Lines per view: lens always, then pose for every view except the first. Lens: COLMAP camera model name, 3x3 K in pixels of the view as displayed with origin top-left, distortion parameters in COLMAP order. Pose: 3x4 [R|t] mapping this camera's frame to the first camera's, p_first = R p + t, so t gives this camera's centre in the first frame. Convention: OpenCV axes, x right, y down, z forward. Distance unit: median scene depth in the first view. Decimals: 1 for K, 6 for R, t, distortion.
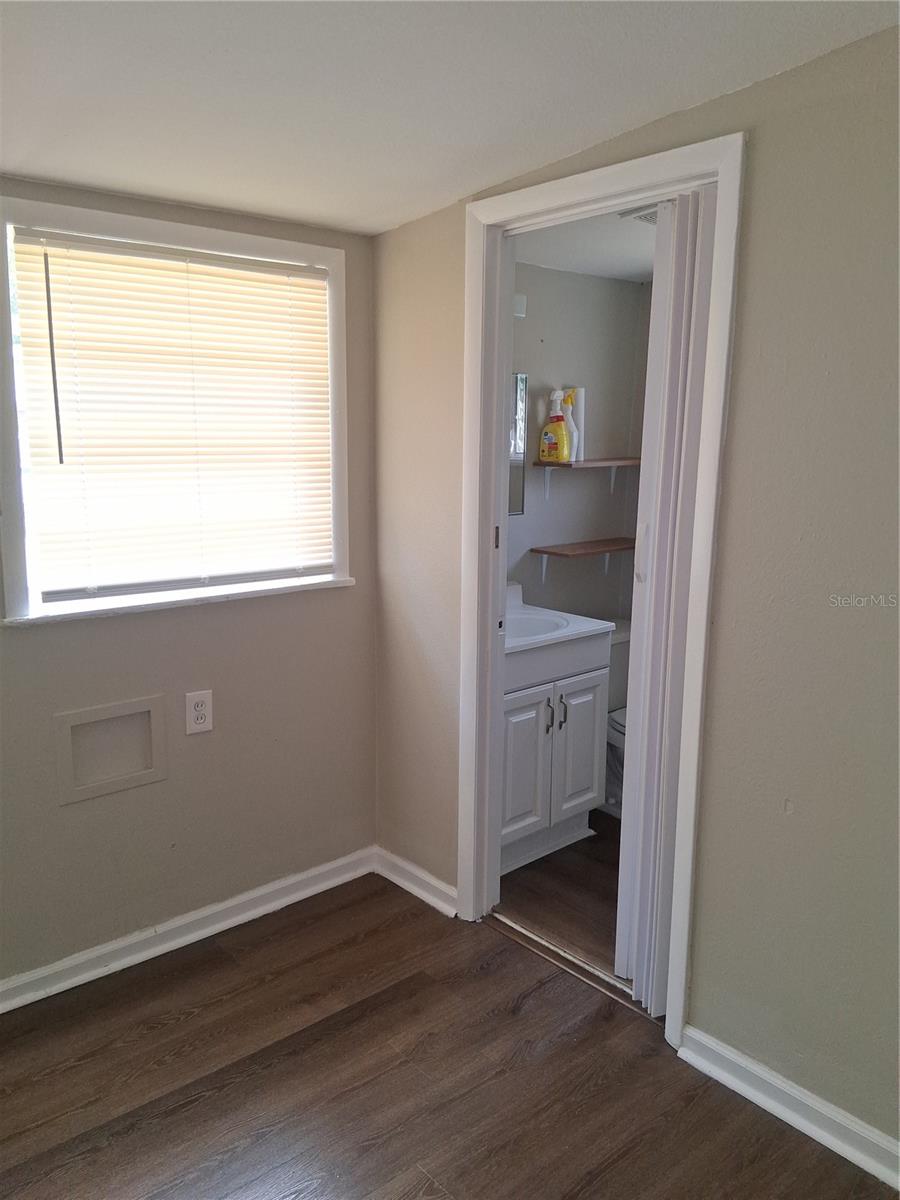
lens RADIAL K [[903.4, 0, 445.2], [0, 903.4, 593.5], [0, 0, 1]] dist [0.088831, -0.001912]
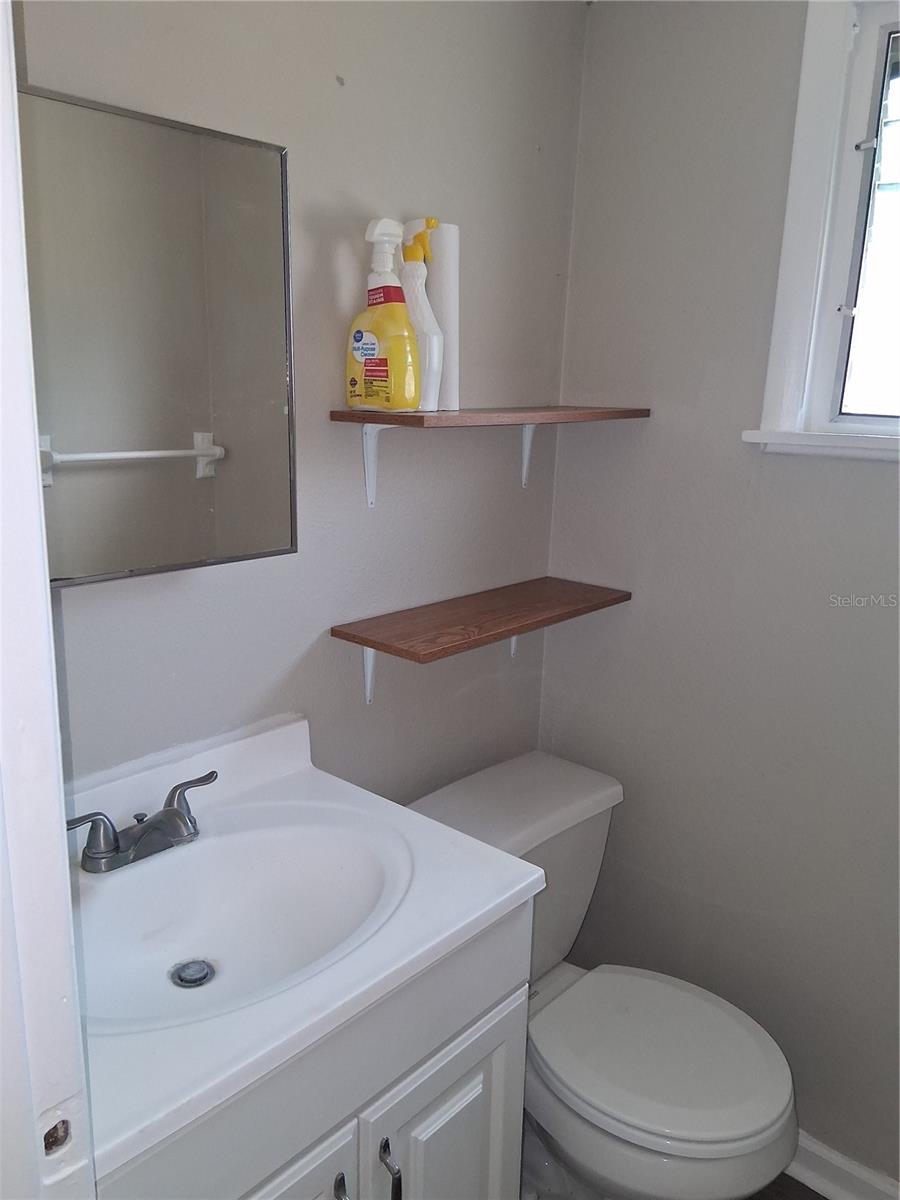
lens RADIAL K [[903.4, 0, 455.6], [0, 903.4, 601.8], [0, 0, 1]] dist [0.088831, -0.001912]
pose [[0.993633, -0.018997, 0.111048, 0.106895], [0.012619, 0.998245, 0.057860, -0.085551], [-0.111952, -0.056090, 0.992129, 0.605009]]
